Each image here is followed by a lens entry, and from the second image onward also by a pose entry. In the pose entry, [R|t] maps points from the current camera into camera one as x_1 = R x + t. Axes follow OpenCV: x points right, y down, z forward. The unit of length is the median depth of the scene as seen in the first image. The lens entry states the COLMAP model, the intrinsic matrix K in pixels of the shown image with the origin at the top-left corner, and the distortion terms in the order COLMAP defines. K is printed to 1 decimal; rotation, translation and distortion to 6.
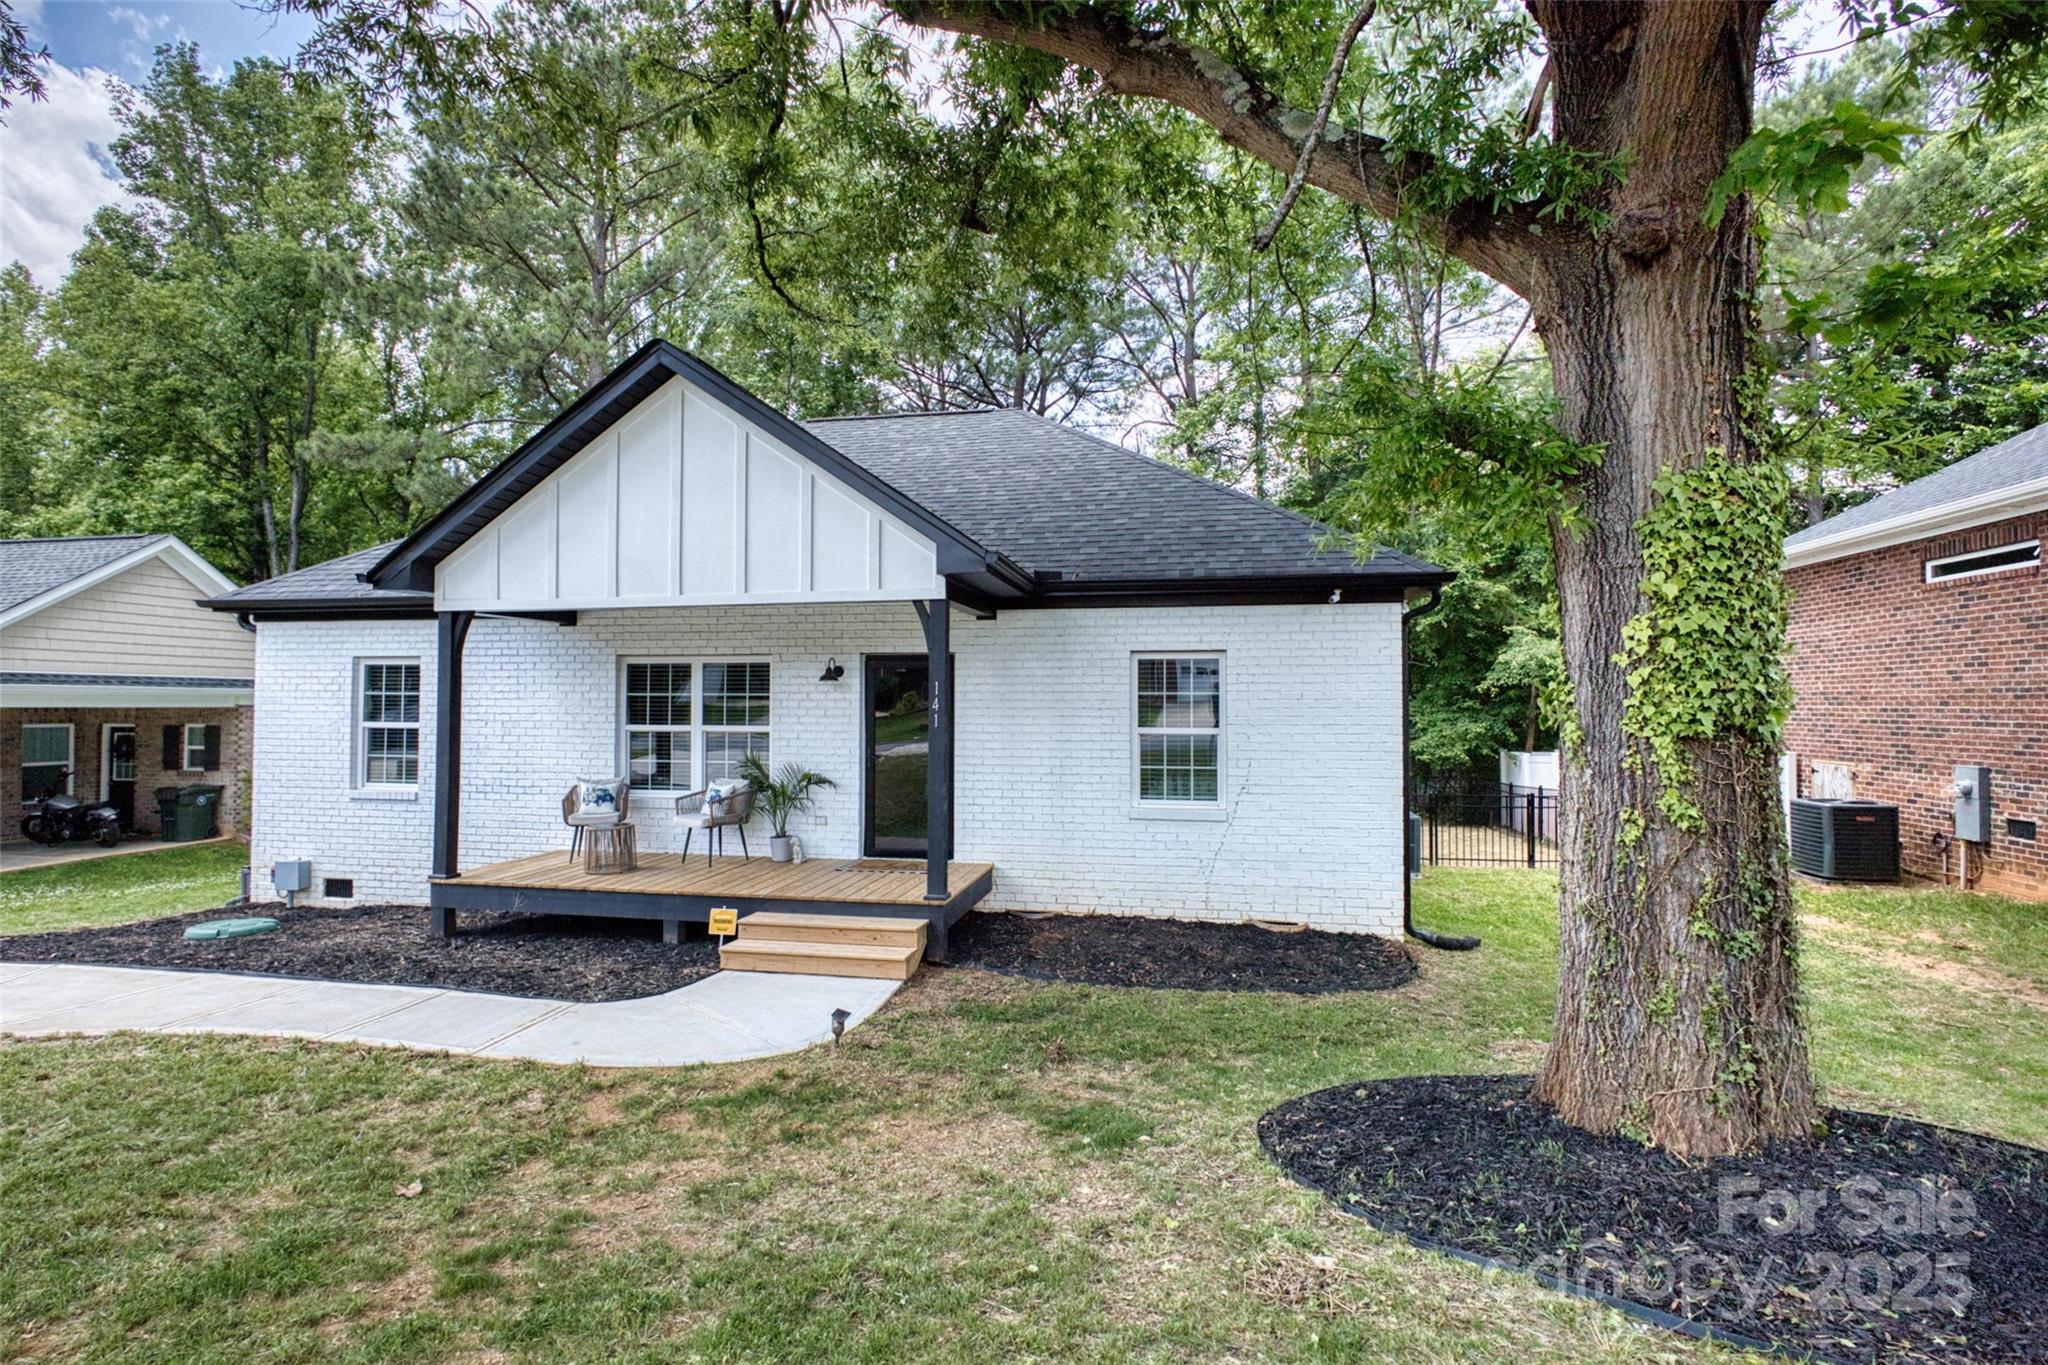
lens RADIAL K [[943.3, 0, 1015.5], [0, 943.3, 686.3], [0, 0, 1]] dist [-0.000732, -0.000394]
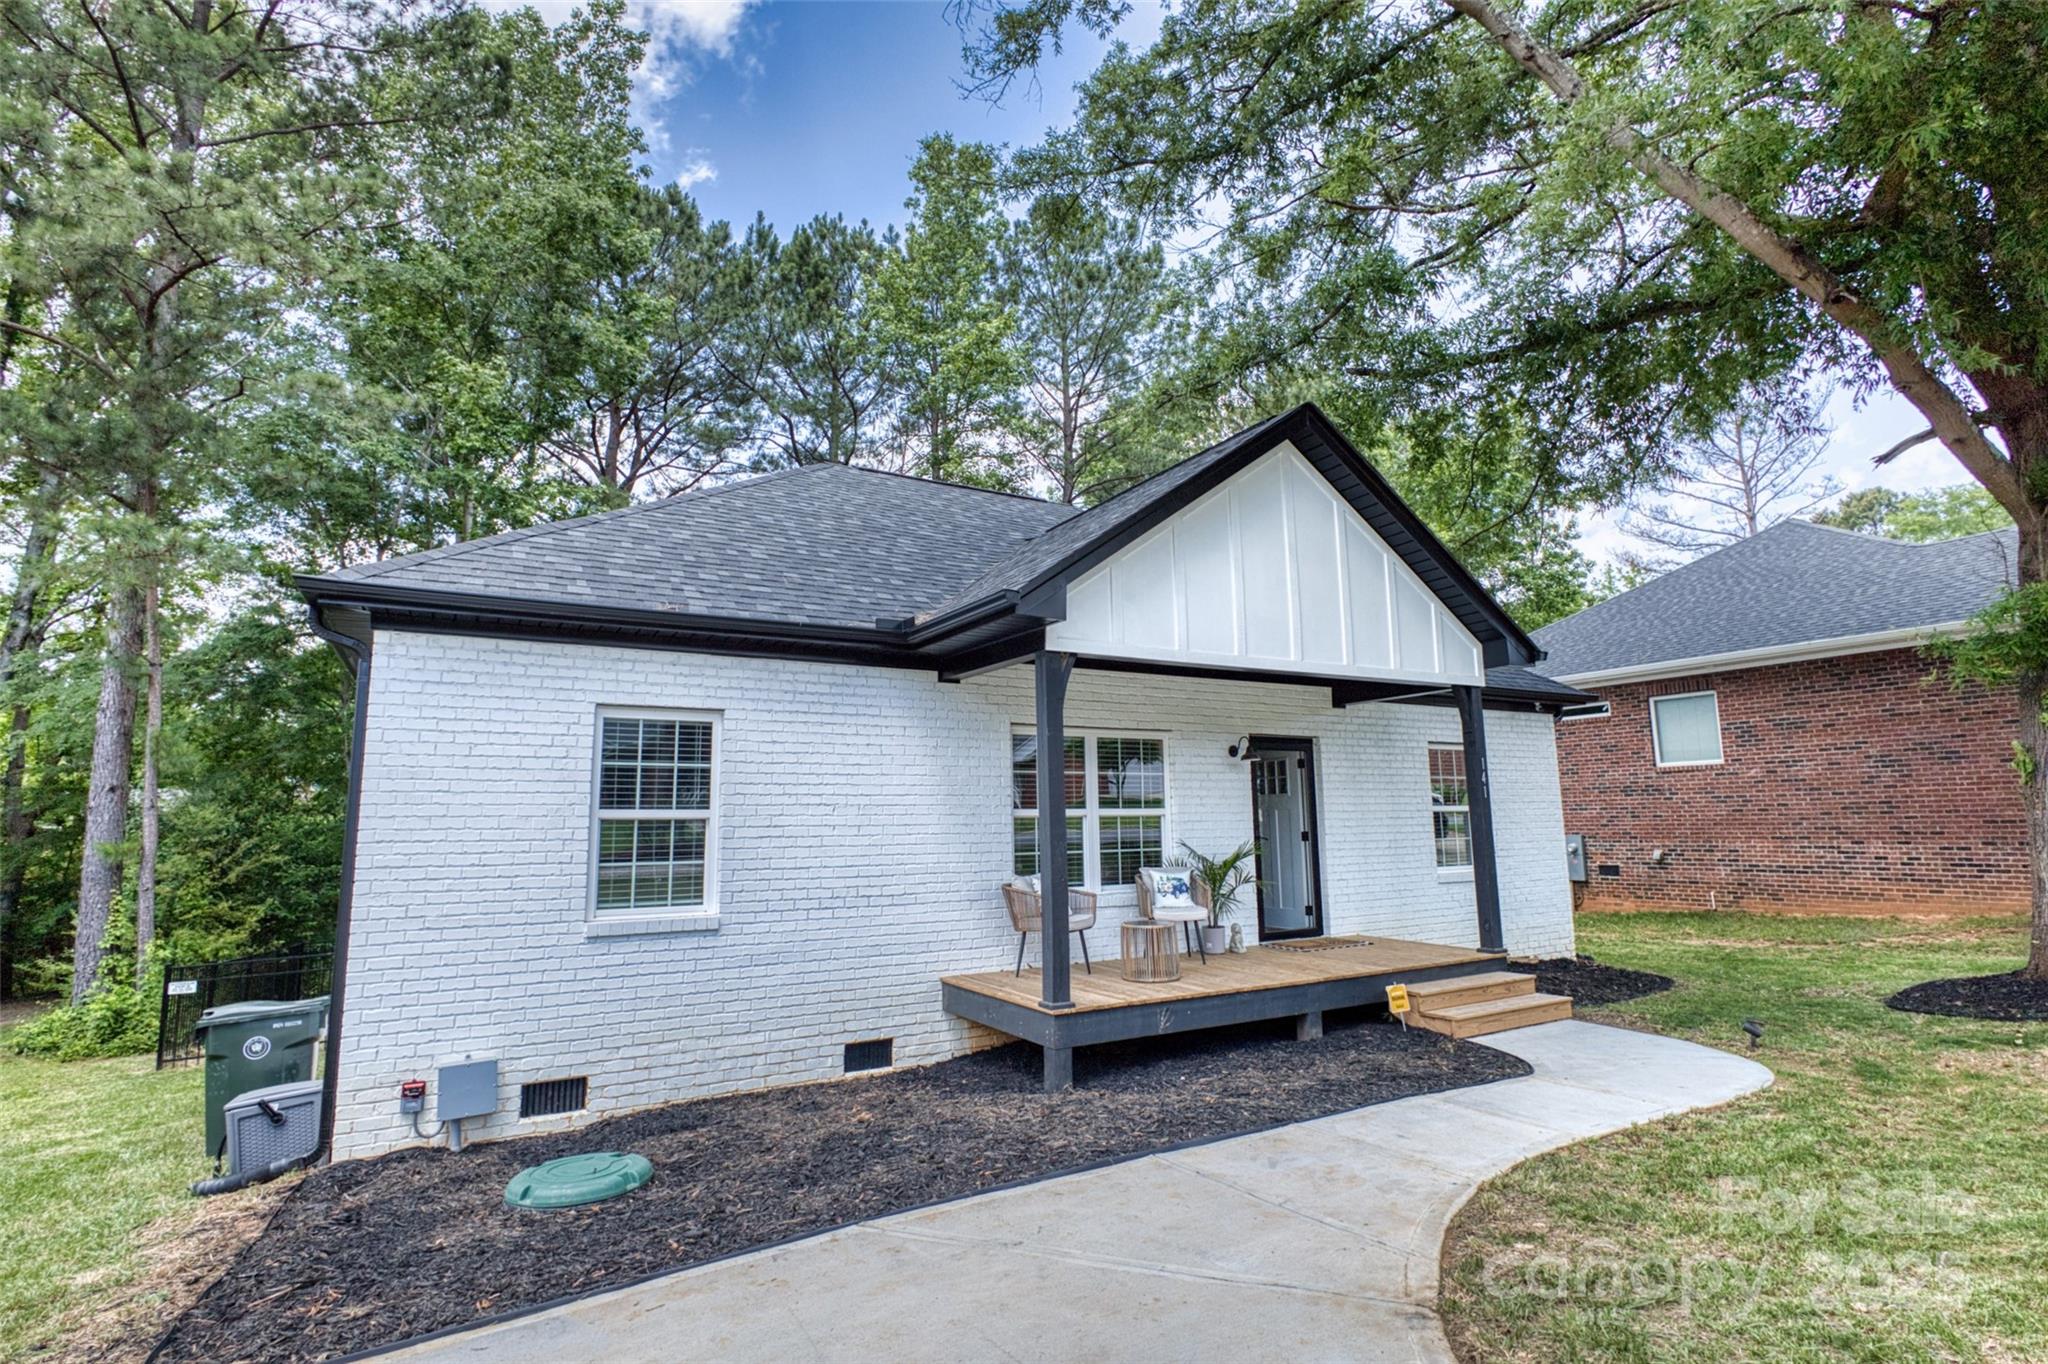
lens RADIAL K [[987.7, 0, 1028.2], [0, 987.7, 679.7], [0, 0, 1]] dist [0.000411, 0.000286]
pose [[0.755431, 0.082336, 0.650035, -1.027859], [0.005249, 0.991281, -0.131660, 0.044953], [-0.655207, 0.102872, 0.748412, 0.363133]]
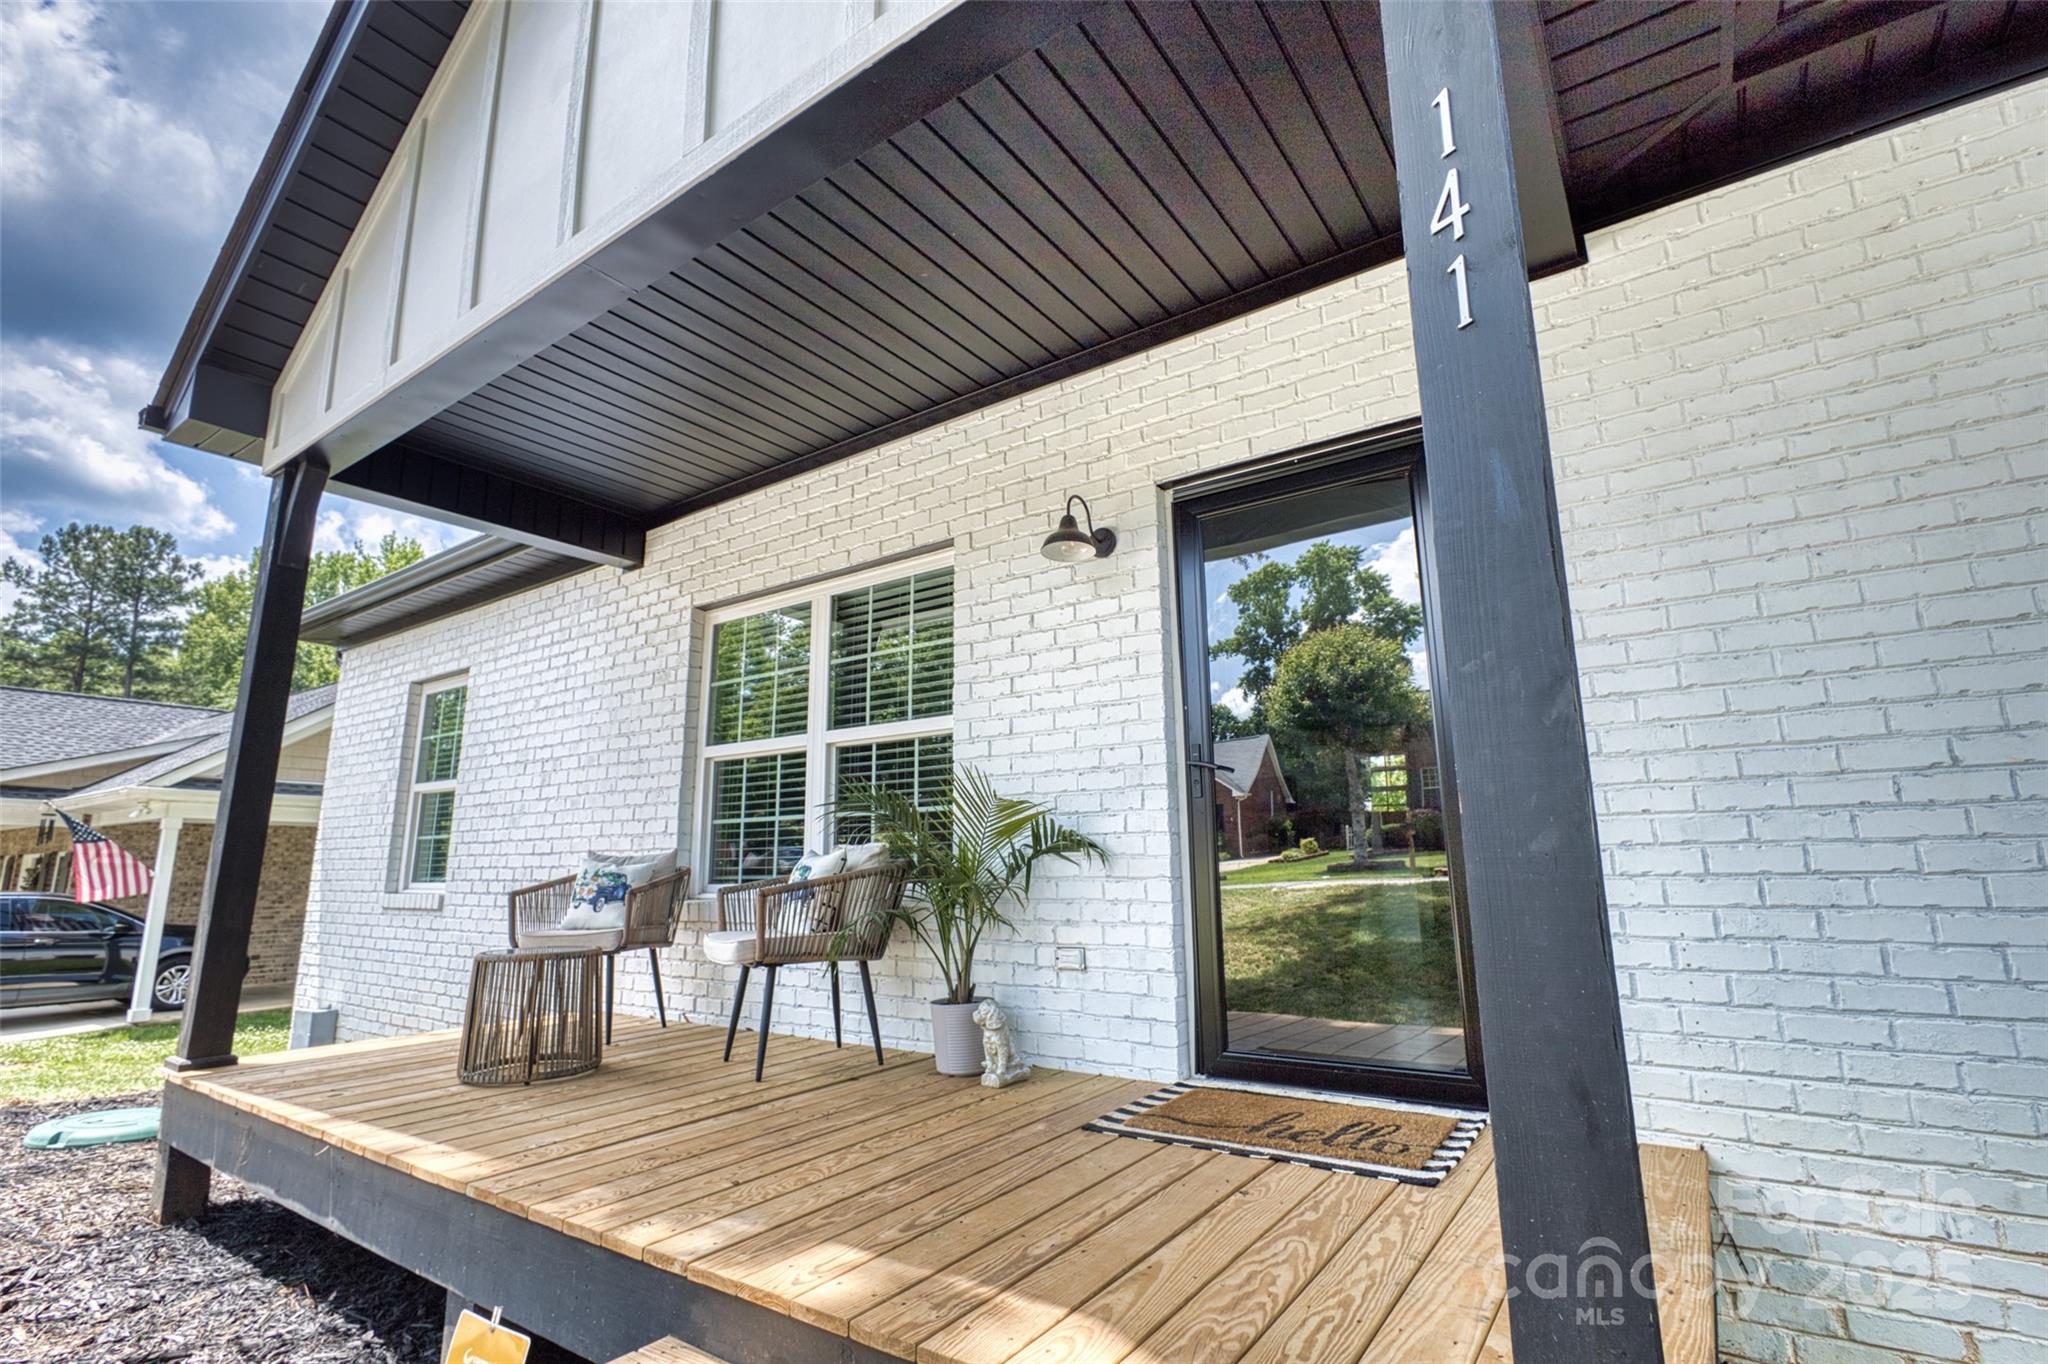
lens RADIAL K [[943.3, 0, 1015.5], [0, 943.3, 685.8], [0, 0, 1]] dist [-0.000732, -0.000394]
pose [[0.909357, -0.093569, -0.405357, -0.073256], [0.023613, 0.984416, -0.174262, 0.103706], [0.415346, 0.148895, 0.897395, 0.663441]]
